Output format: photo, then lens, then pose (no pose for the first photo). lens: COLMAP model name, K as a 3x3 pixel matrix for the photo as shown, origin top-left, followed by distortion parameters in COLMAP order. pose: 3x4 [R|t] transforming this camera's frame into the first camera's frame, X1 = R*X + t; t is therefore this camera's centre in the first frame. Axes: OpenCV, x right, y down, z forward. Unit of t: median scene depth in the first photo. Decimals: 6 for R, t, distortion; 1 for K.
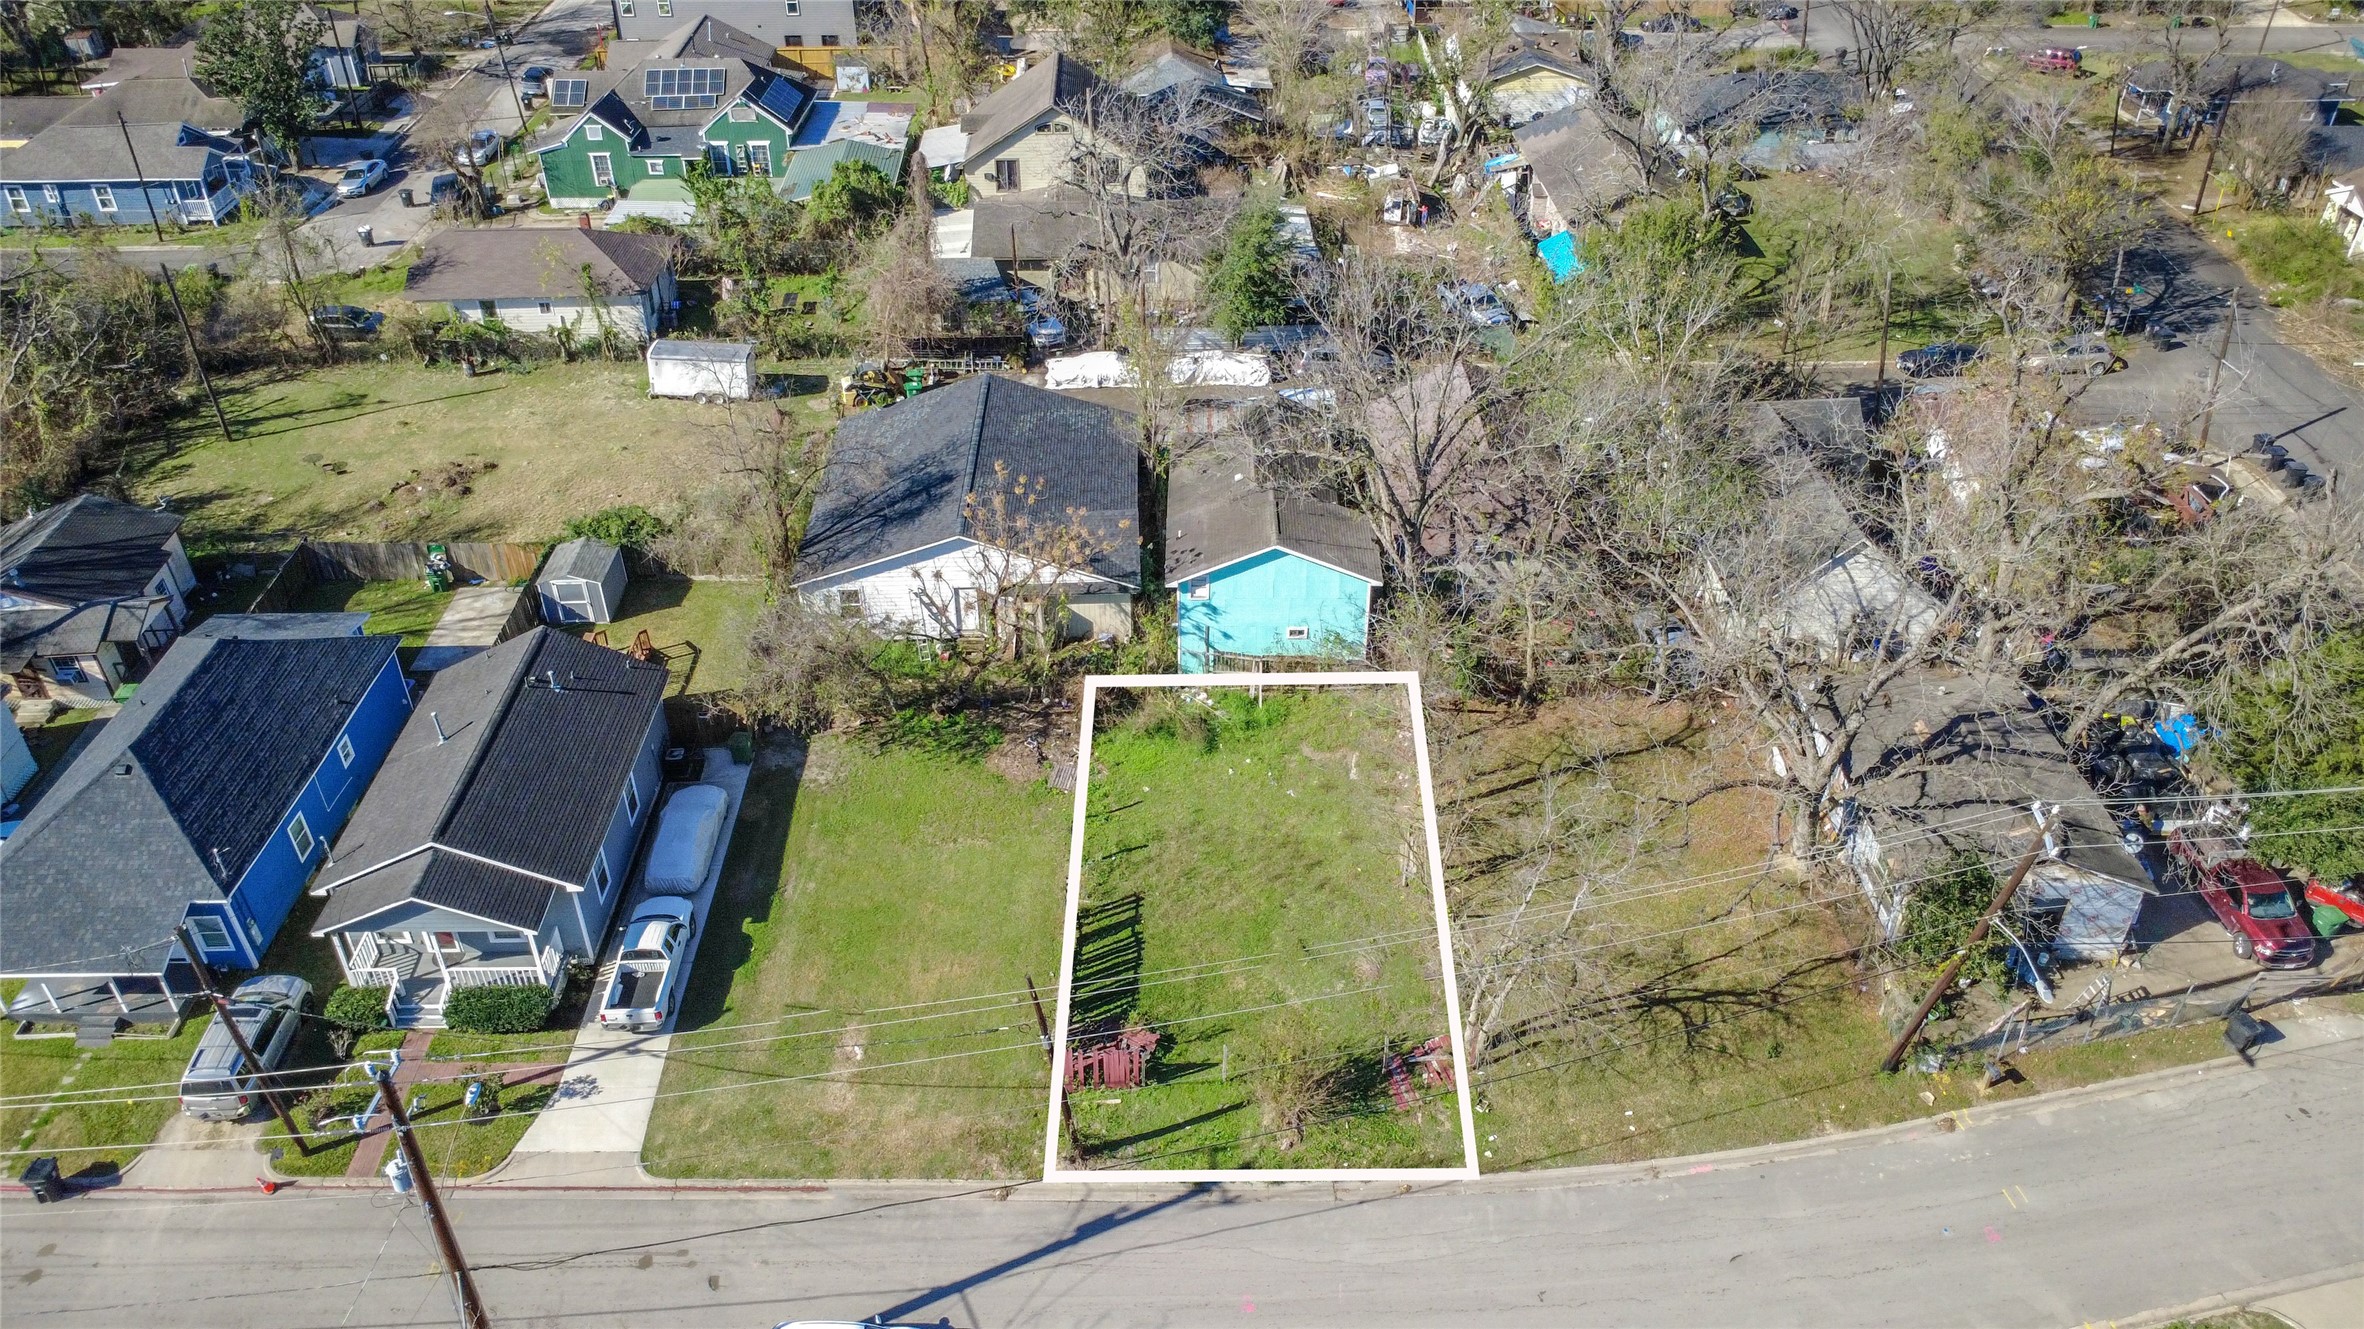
lens RADIAL K [[1729.3, 0, 1187.4], [0, 1729.3, 656.0], [0, 0, 1]] dist [0.001021, -0.001395]
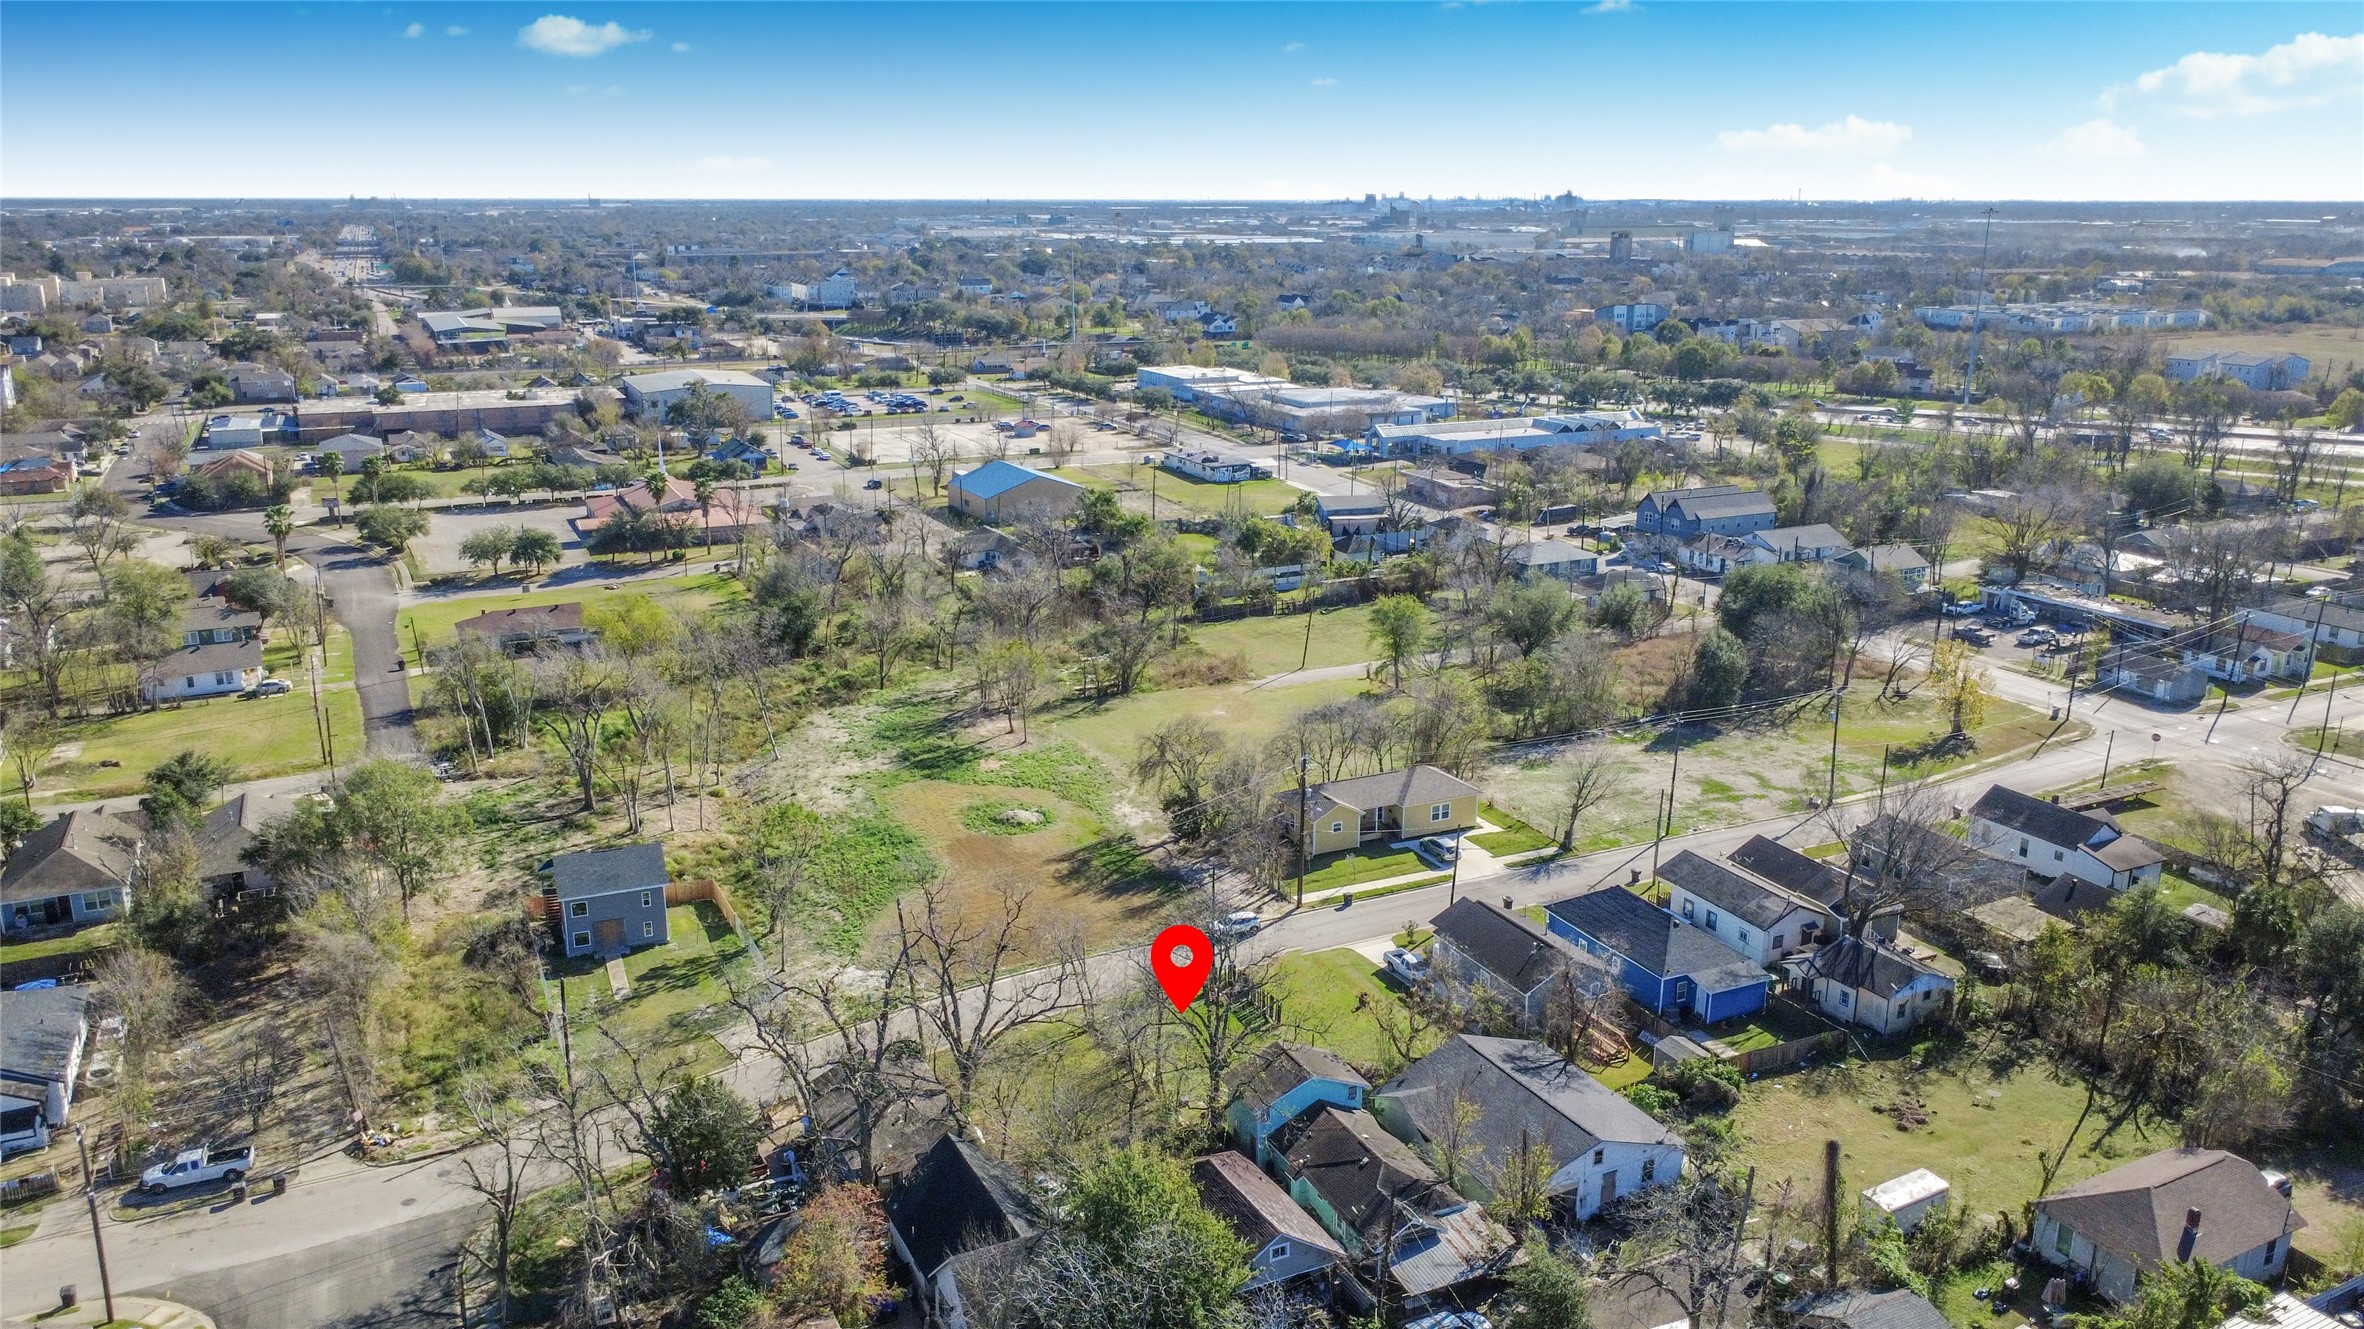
lens RADIAL K [[1700.1, 0, 1168.8], [0, 1700.1, 689.9], [0, 0, 1]] dist [-0.001454, 0.002414]
pose [[-0.910375, 0.119712, -0.396089, 0.726139], [-0.229472, 0.650489, 0.724021, -1.391415], [0.344325, 0.750022, -0.564718, 1.544312]]
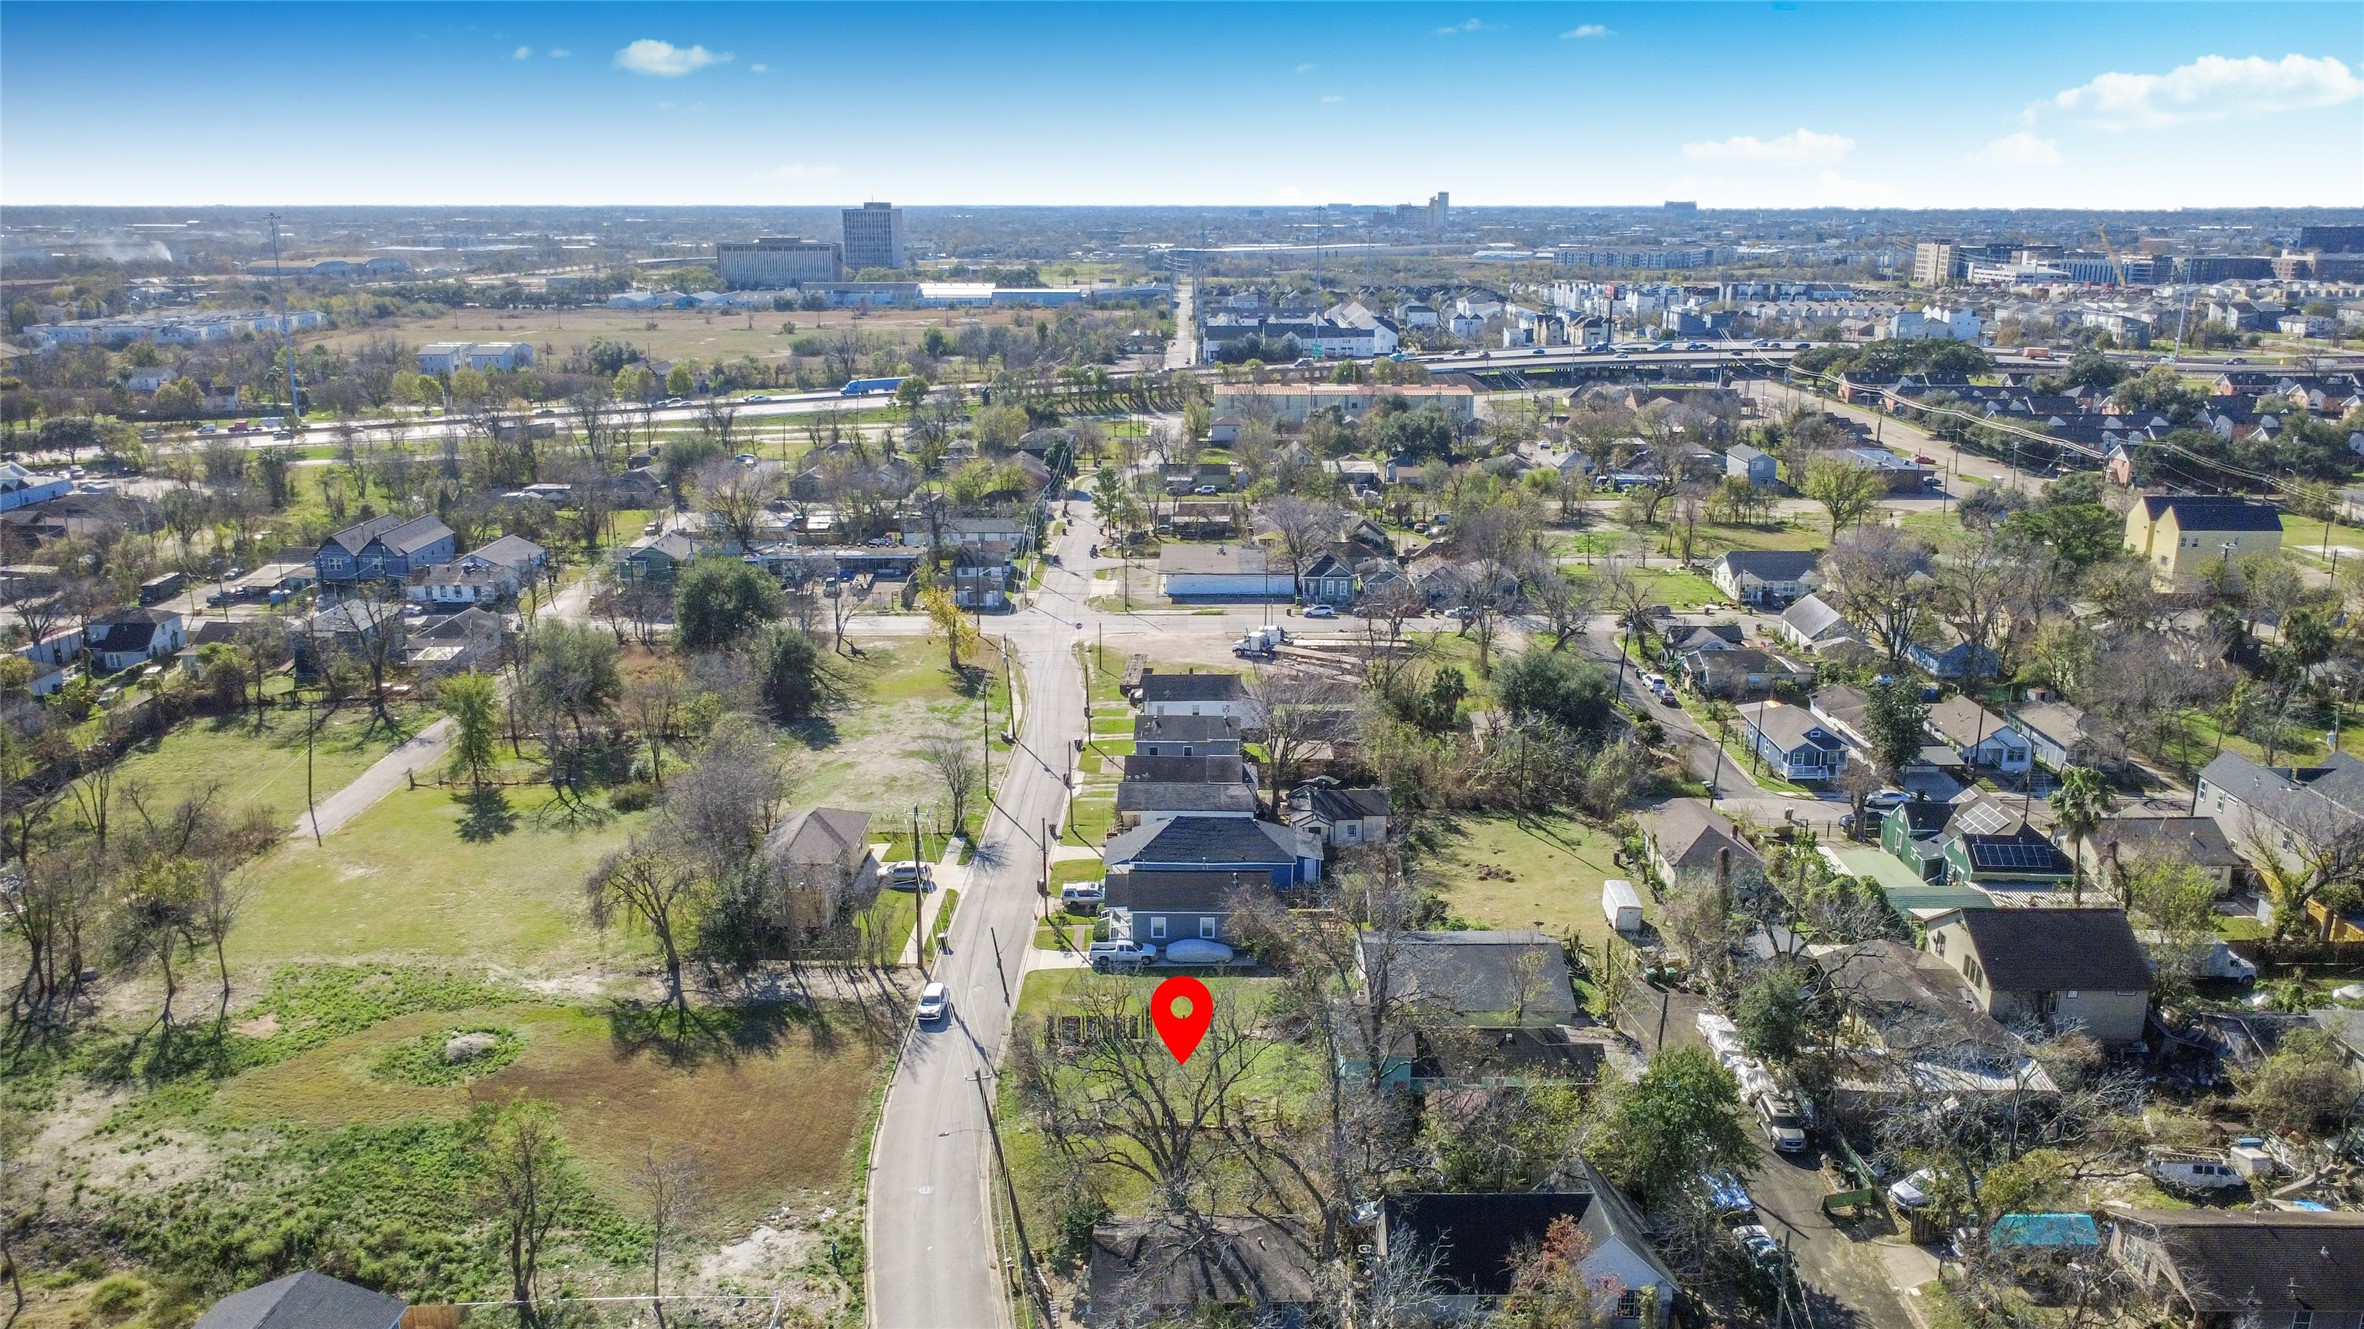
lens RADIAL K [[1731.5, 0, 1182.0], [0, 1731.5, 650.6], [0, 0, 1]] dist [-0.000844, 0.004837]
pose [[-0.029574, 0.256088, -0.966201, 1.598025], [-0.561865, 0.795199, 0.227962, -0.633009], [0.826700, 0.549616, 0.120370, 0.414505]]
